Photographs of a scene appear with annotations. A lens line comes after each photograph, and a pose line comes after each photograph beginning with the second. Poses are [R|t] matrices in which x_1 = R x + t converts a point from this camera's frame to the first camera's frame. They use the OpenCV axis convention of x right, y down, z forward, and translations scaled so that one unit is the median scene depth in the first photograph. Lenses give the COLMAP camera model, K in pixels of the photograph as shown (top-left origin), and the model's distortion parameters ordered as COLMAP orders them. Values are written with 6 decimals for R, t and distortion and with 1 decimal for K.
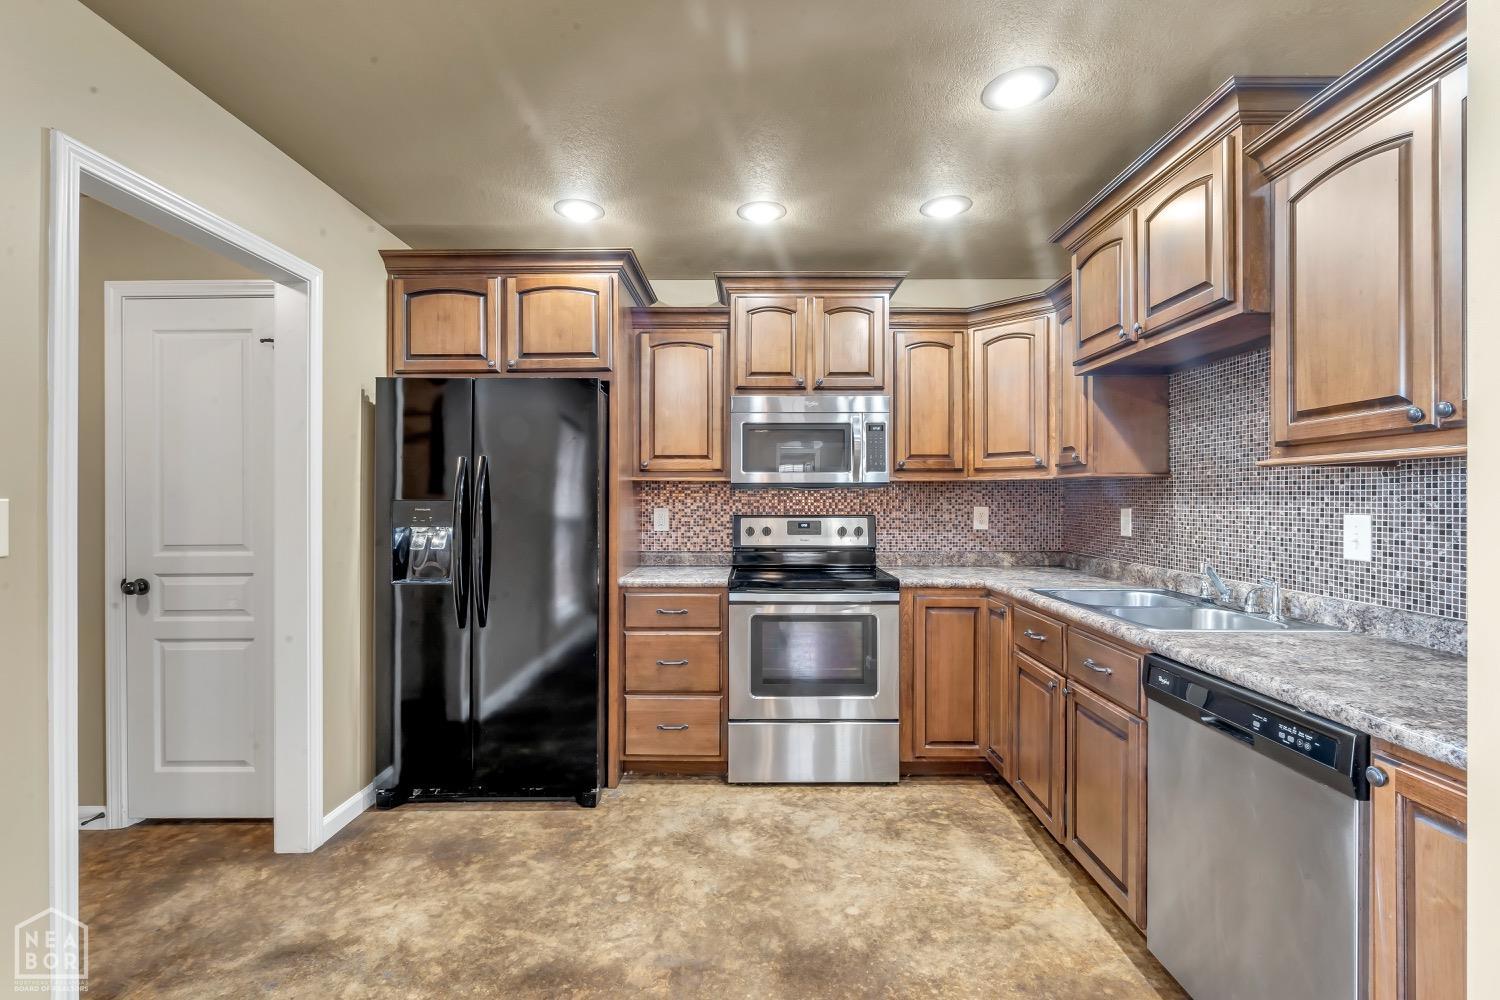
lens RADIAL K [[657.1, 0, 748.5], [0, 657.1, 503.3], [0, 0, 1]] dist [-0.001748, -0.000235]
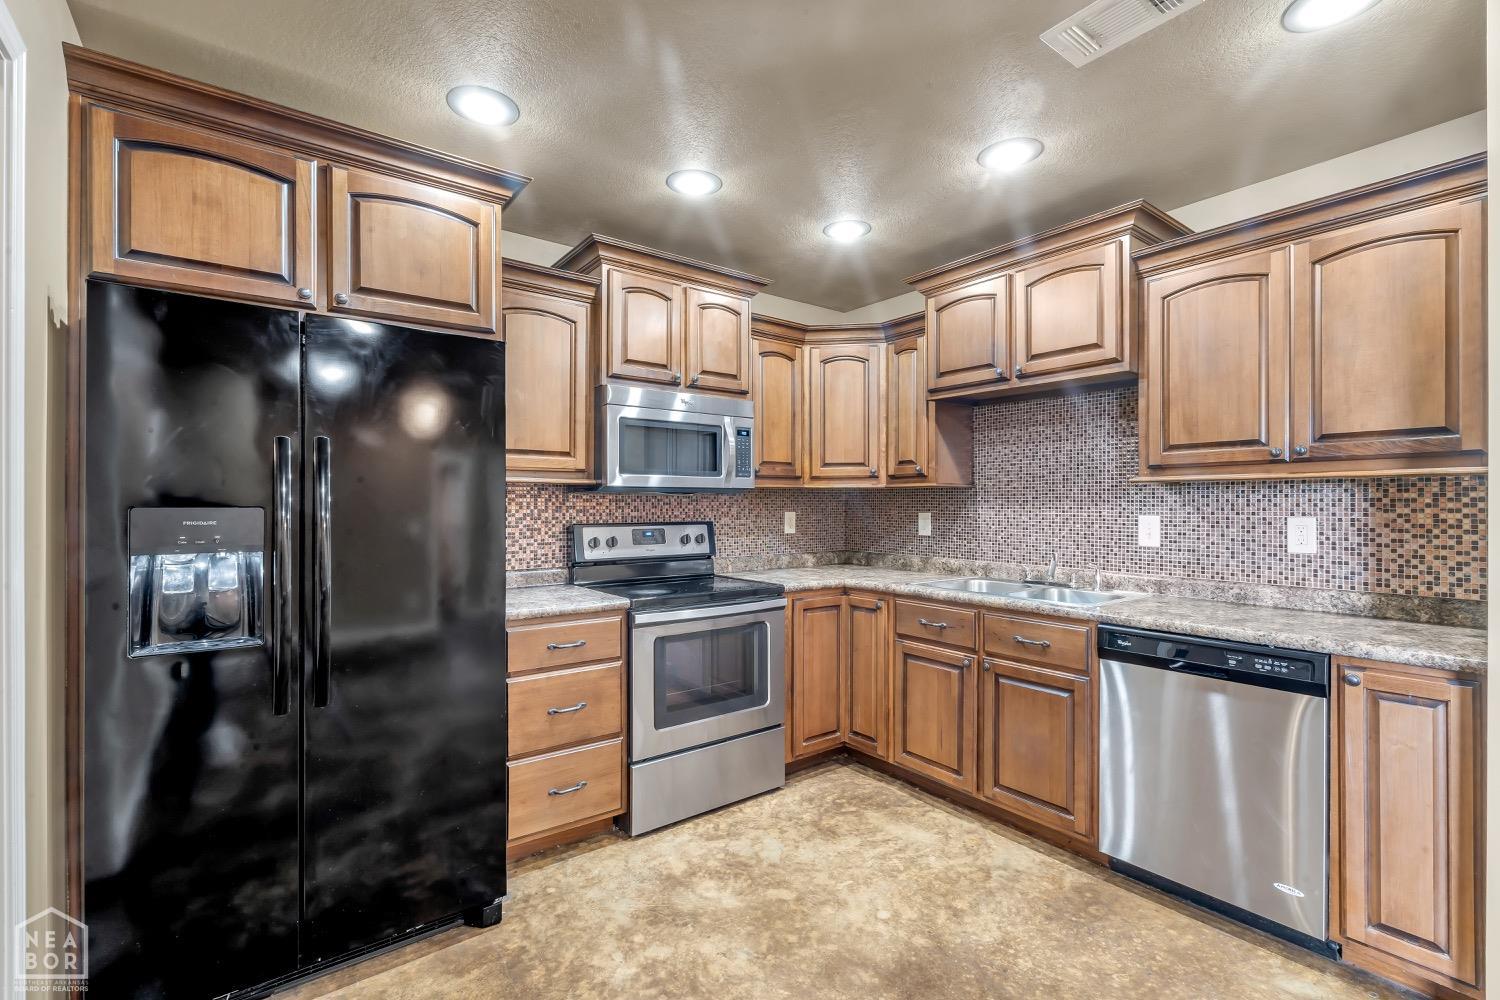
lens RADIAL K [[662.7, 0, 748.2], [0, 662.7, 509.7], [0, 0, 1]] dist [0.000360, 0.000098]
pose [[0.795605, -0.004896, 0.605796, -0.439177], [0.003679, 0.999988, 0.003250, -0.002874], [-0.605804, -0.000357, 0.795614, 0.225458]]
